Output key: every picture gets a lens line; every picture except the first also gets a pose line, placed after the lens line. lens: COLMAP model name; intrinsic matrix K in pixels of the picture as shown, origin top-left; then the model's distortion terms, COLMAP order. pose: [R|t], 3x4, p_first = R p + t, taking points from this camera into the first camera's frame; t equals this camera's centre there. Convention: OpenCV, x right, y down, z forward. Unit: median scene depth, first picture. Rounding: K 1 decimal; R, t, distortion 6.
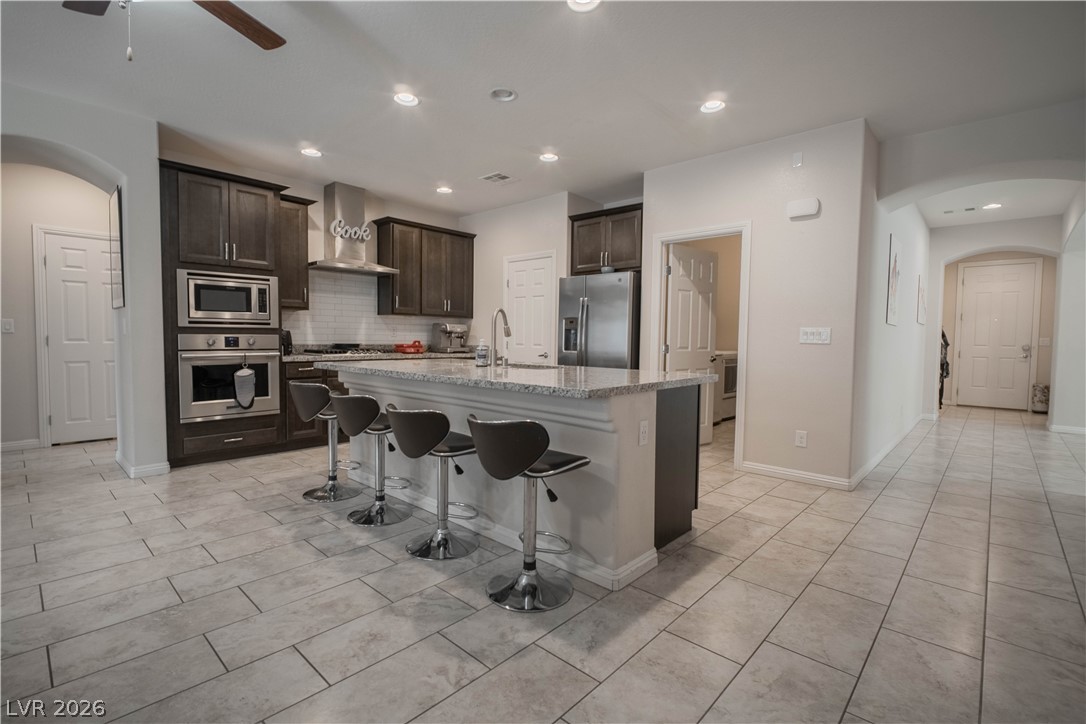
lens RADIAL K [[496.5, 0, 536.6], [0, 496.5, 359.3], [0, 0, 1]] dist [-0.004405, -0.005042]
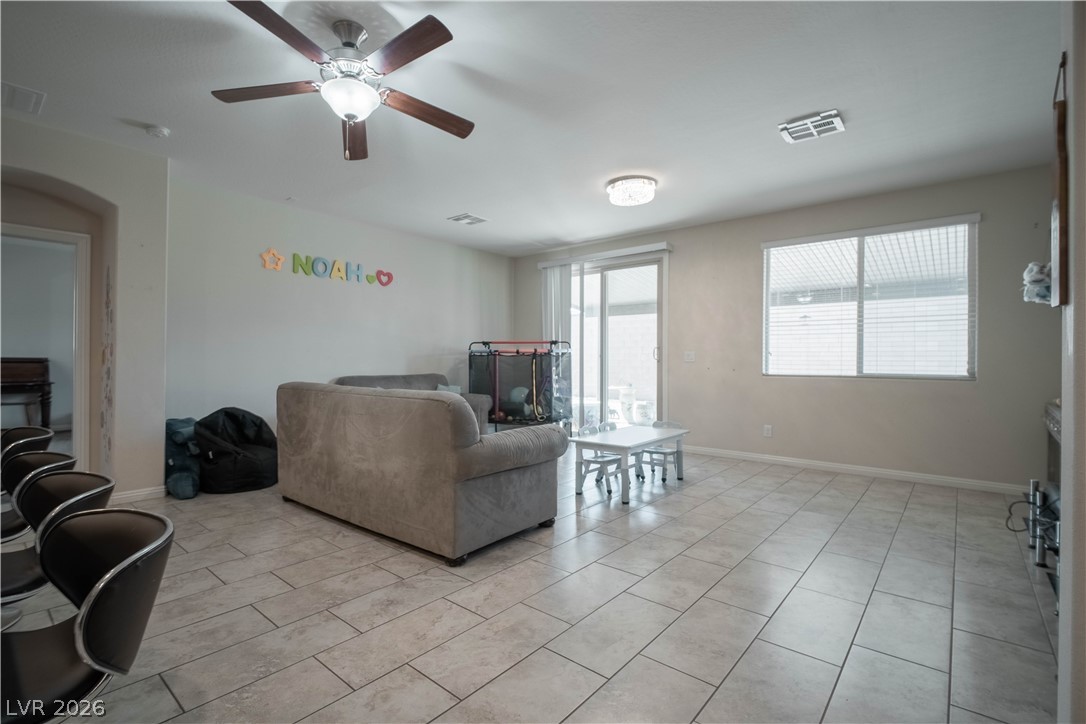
lens RADIAL K [[496.5, 0, 536.6], [0, 496.5, 359.3], [0, 0, 1]] dist [-0.004405, -0.005042]
pose [[-0.998920, -0.018722, -0.042534, -0.725103], [-0.020360, 0.999055, 0.038409, -0.067658], [0.041775, 0.039234, -0.998356, 1.346451]]
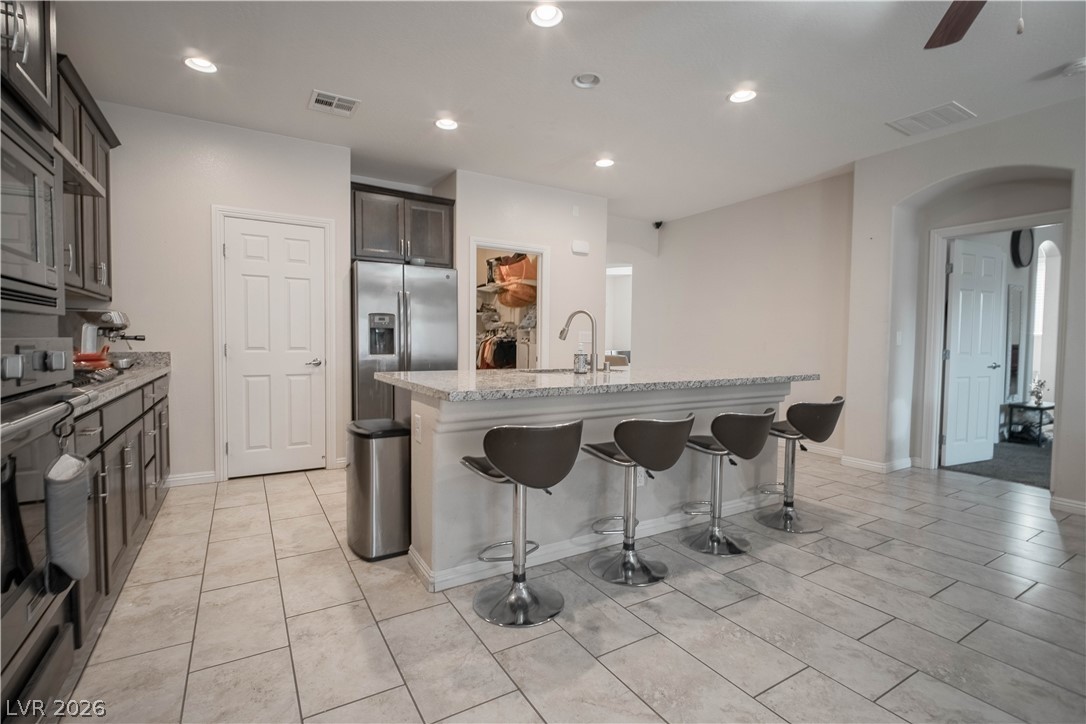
lens RADIAL K [[496.5, 0, 536.6], [0, 496.5, 359.3], [0, 0, 1]] dist [-0.004405, -0.005042]
pose [[0.283520, -0.045728, 0.957876, -1.075541], [0.036390, 0.998656, 0.036904, -0.051610], [-0.958276, 0.024395, 0.284803, 0.885004]]
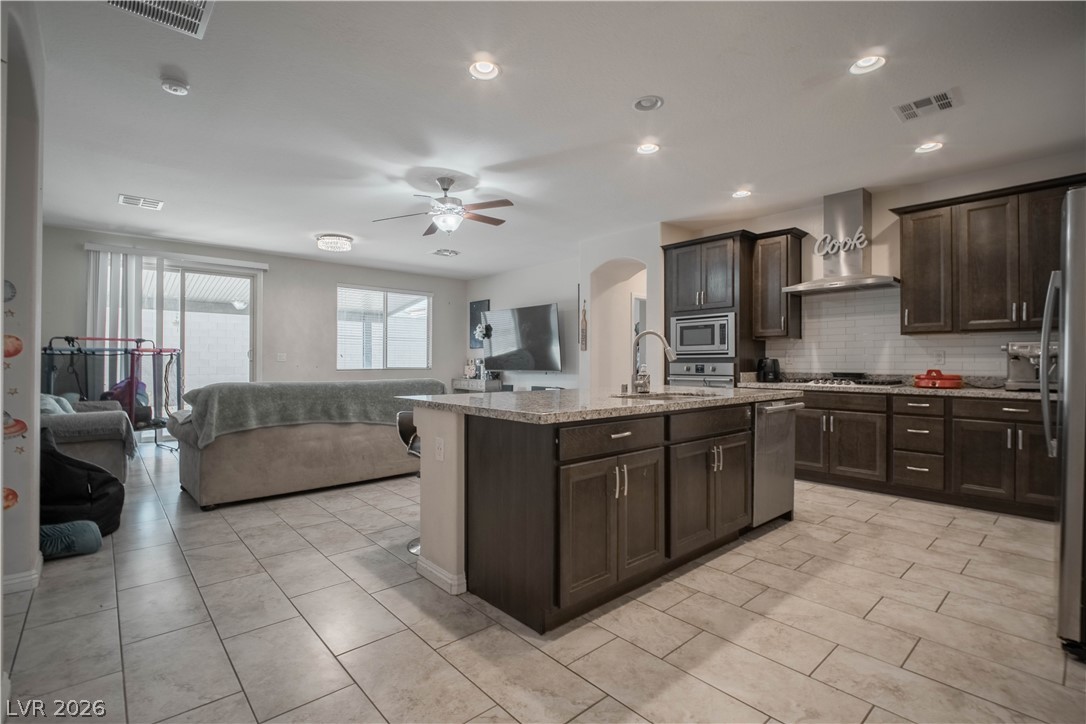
lens RADIAL K [[496.5, 0, 536.6], [0, 496.5, 359.3], [0, 0, 1]] dist [-0.004405, -0.005042]
pose [[-0.104312, -0.016744, -0.994404, 0.943568], [-0.045724, 0.998882, -0.012023, -0.034095], [0.993493, 0.044214, -0.104961, 0.972135]]
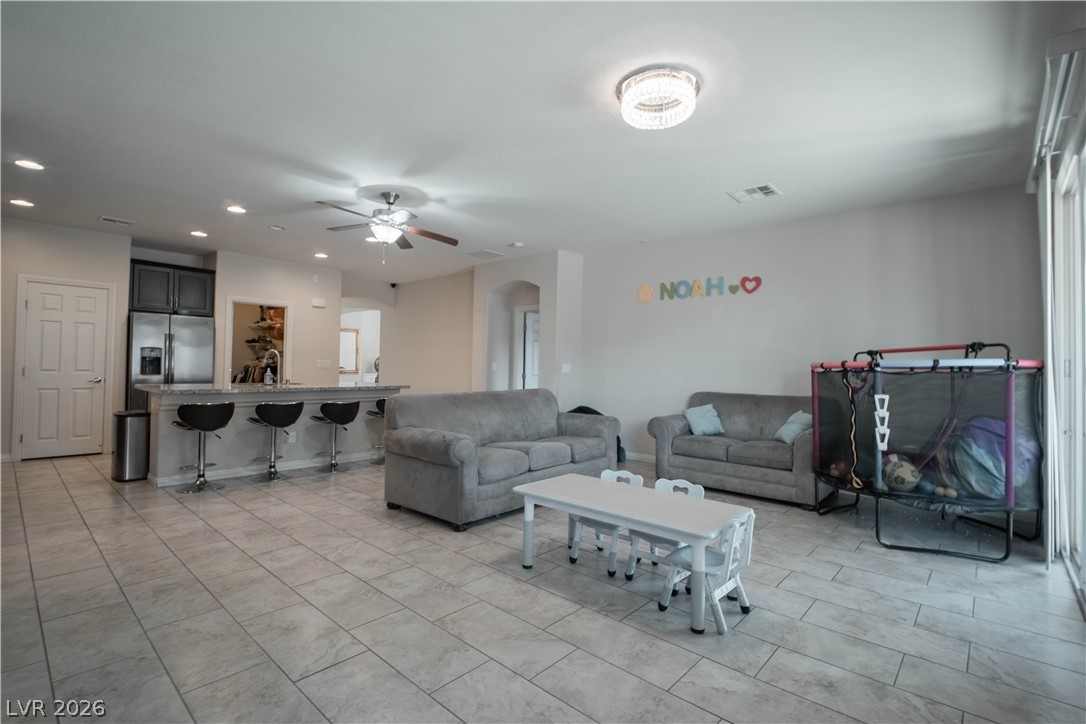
lens RADIAL K [[496.5, 0, 536.6], [0, 496.5, 359.3], [0, 0, 1]] dist [-0.004405, -0.005042]
pose [[-0.011132, 0.002586, 0.999935, -1.929115], [0.023469, 0.999722, -0.002324, -0.051670], [-0.999663, 0.023441, -0.011189, 0.122220]]
